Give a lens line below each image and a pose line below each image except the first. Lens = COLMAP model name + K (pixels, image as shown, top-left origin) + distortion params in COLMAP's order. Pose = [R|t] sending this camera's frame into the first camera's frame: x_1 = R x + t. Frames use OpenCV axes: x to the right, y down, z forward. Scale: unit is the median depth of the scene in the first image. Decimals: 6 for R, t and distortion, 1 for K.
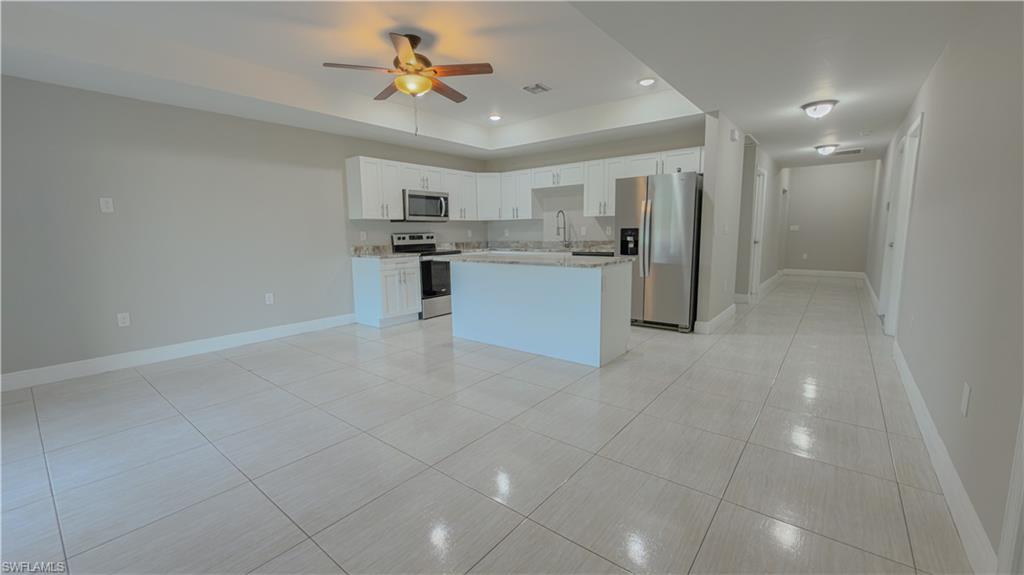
lens RADIAL K [[405.7, 0, 512.0], [0, 405.7, 287.5], [0, 0, 1]] dist [-0.000915, 0.000045]
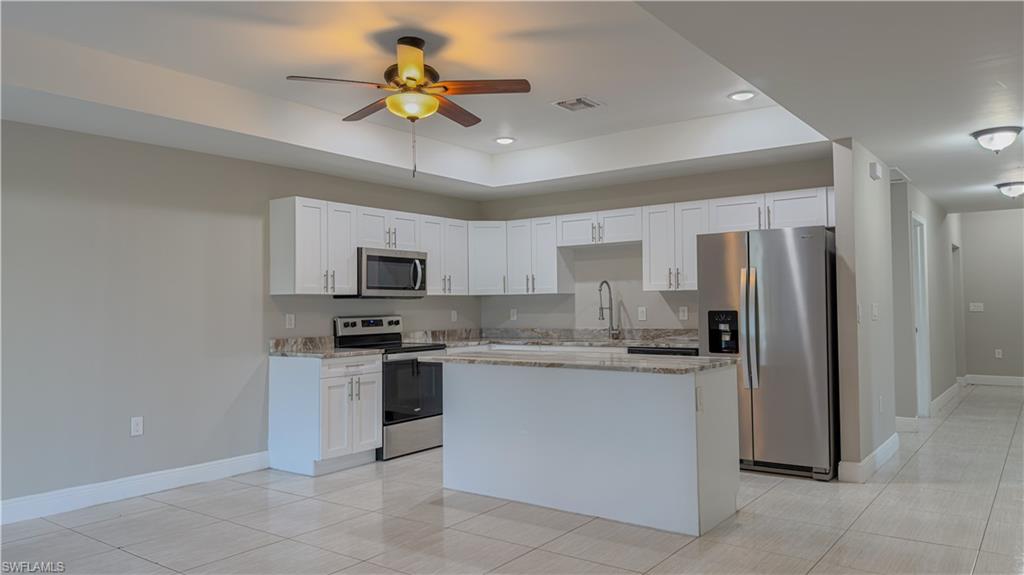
lens RADIAL K [[703.9, 0, 512.0], [0, 703.9, 287.5], [0, 0, 1]] dist [0.094460, -0.129794]
pose [[0.999470, 0.003098, 0.032420, -0.066895], [0.002297, 0.986283, -0.165050, 0.000674], [-0.032486, 0.165036, 0.985752, -0.079217]]
